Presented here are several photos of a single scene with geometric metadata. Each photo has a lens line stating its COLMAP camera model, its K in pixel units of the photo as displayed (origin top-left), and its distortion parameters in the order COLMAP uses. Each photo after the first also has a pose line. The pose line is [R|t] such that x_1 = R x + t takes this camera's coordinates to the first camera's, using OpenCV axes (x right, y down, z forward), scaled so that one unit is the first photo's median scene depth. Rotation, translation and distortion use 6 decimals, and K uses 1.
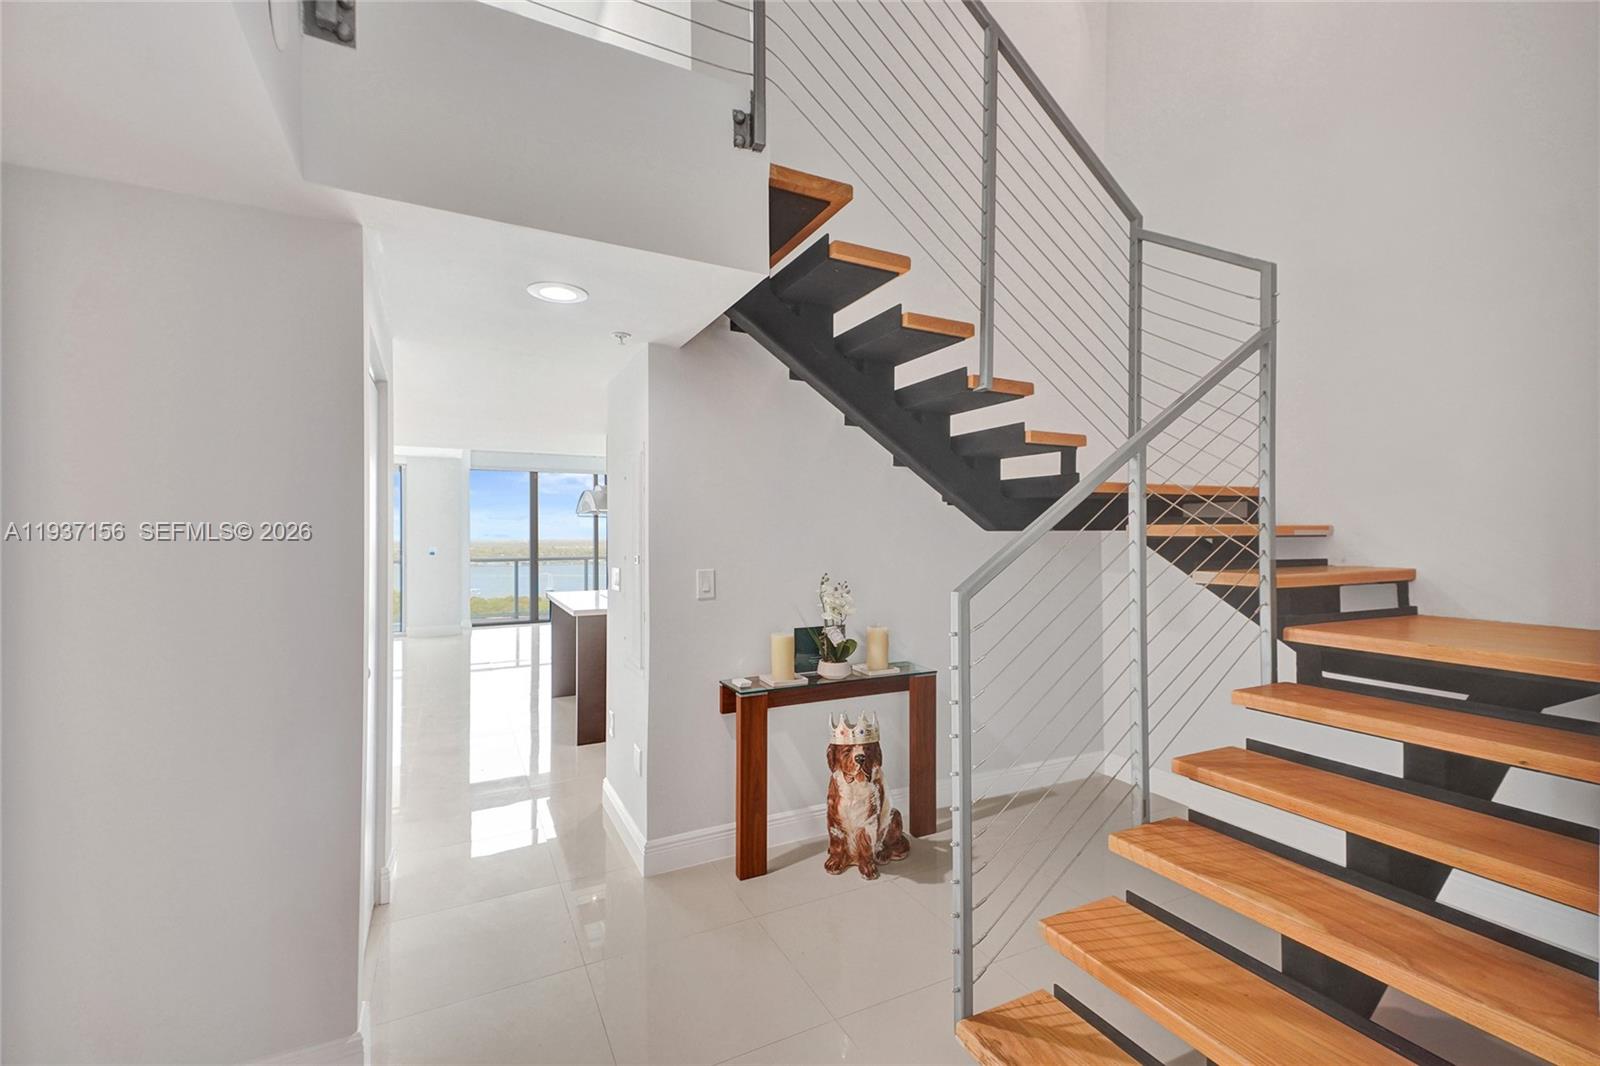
lens RADIAL K [[688.6, 0, 805.2], [0, 688.6, 526.9], [0, 0, 1]] dist [0.014555, 0.000146]
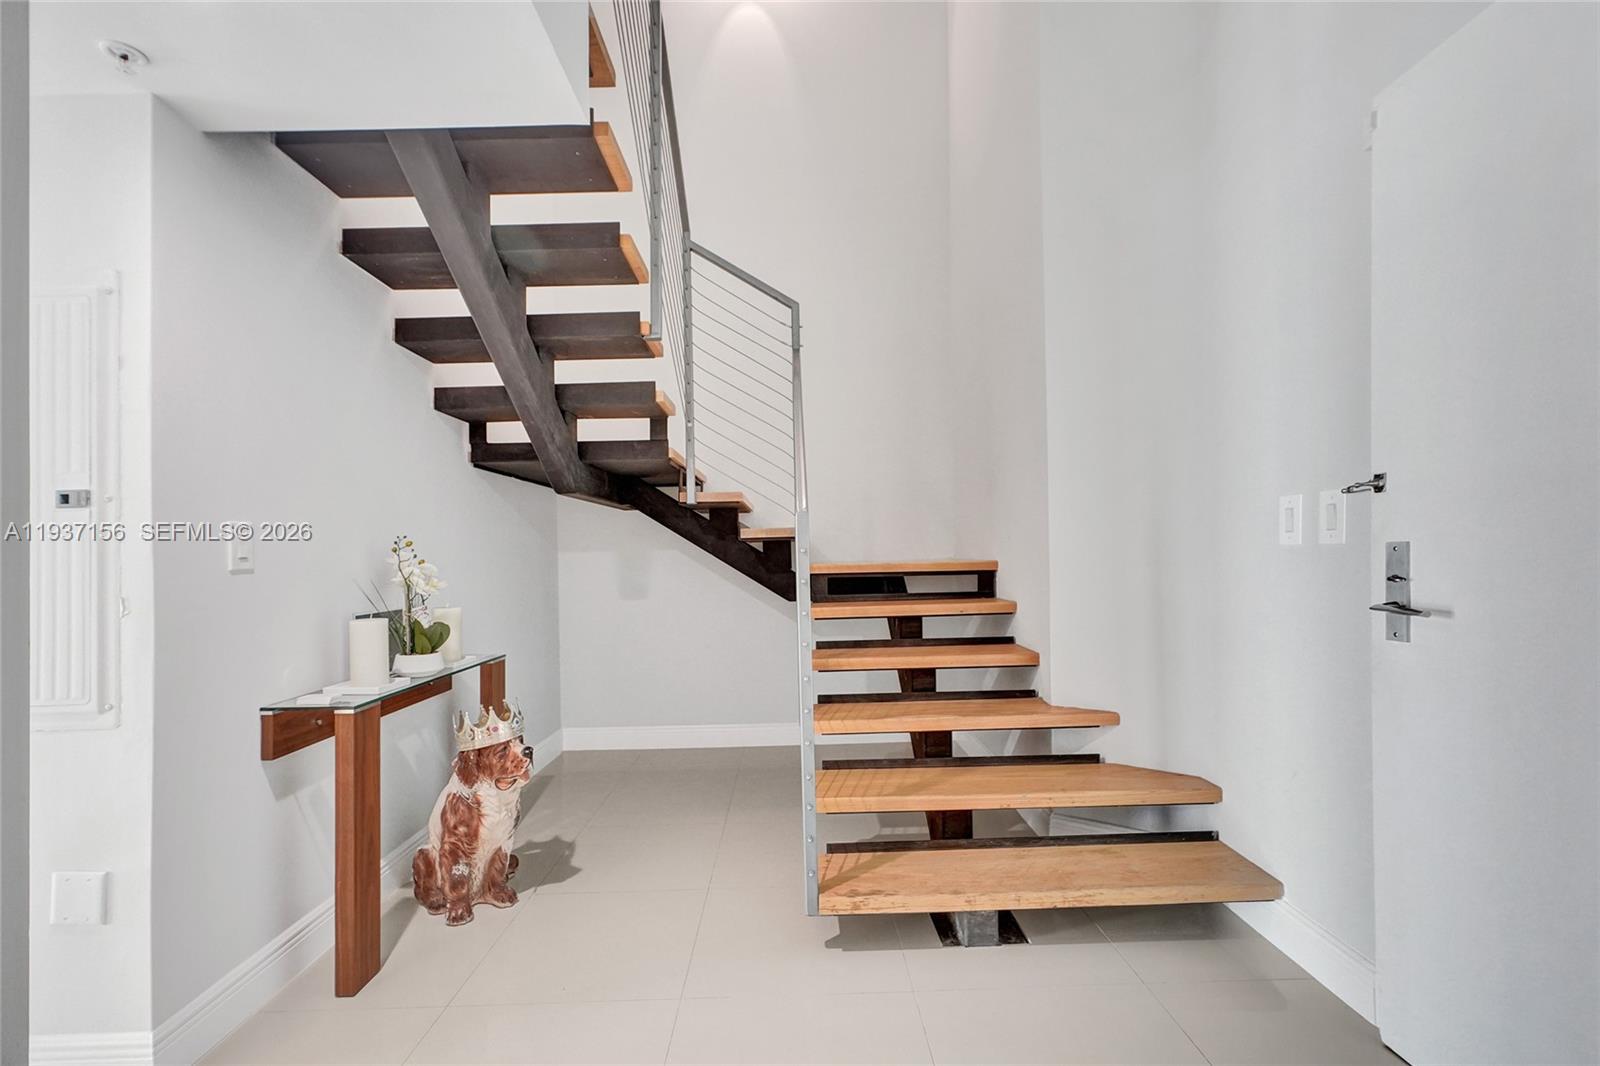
lens RADIAL K [[709.5, 0, 802.3], [0, 709.5, 538.4], [0, 0, 1]] dist [-0.005352, 0.004625]
pose [[0.440261, 0.010098, 0.897813, -0.509389], [0.012545, 0.999770, -0.017397, 0.098724], [-0.897782, 0.018923, 0.440033, 0.322271]]
